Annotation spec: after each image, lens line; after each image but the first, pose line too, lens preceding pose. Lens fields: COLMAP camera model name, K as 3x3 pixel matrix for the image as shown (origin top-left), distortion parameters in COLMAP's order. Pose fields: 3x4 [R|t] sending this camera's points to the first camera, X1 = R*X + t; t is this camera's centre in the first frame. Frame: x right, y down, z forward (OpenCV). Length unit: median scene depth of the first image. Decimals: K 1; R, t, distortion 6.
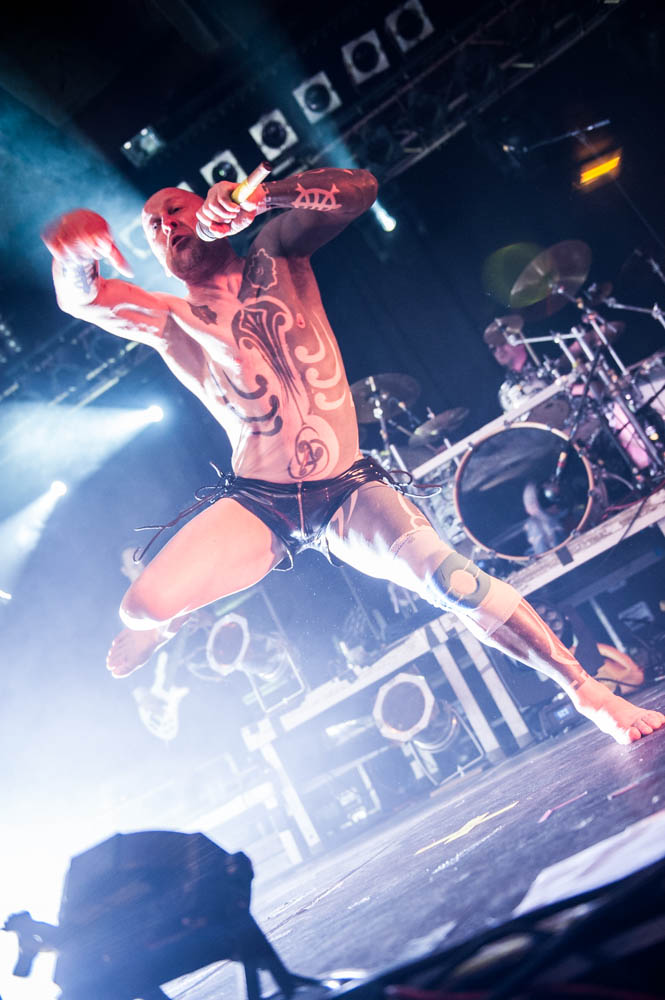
lens RADIAL K [[930.3, 0, 332.7], [0, 930.3, 499.7], [0, 0, 1]] dist [0.017045, 0.003041]
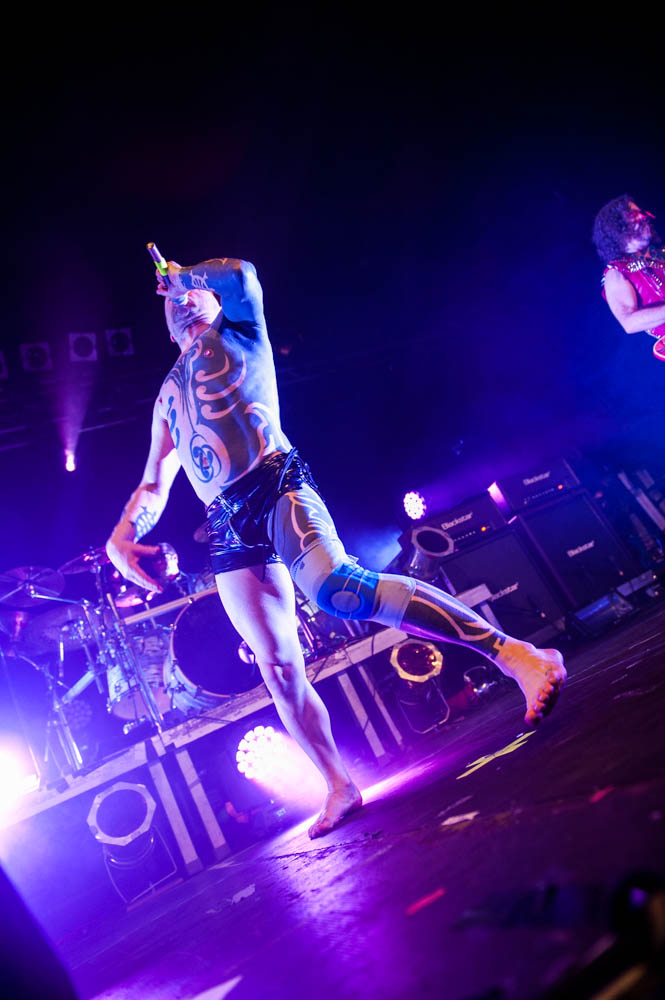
lens RADIAL K [[681.6, 0, 336.3], [0, 681.6, 498.4], [0, 0, 1]] dist [-0.046976, -0.001626]
pose [[0.766352, 0.329109, 0.551717, -0.255930], [-0.078179, 0.900203, -0.428394, 0.198596], [-0.637646, 0.285168, 0.715602, 0.202374]]
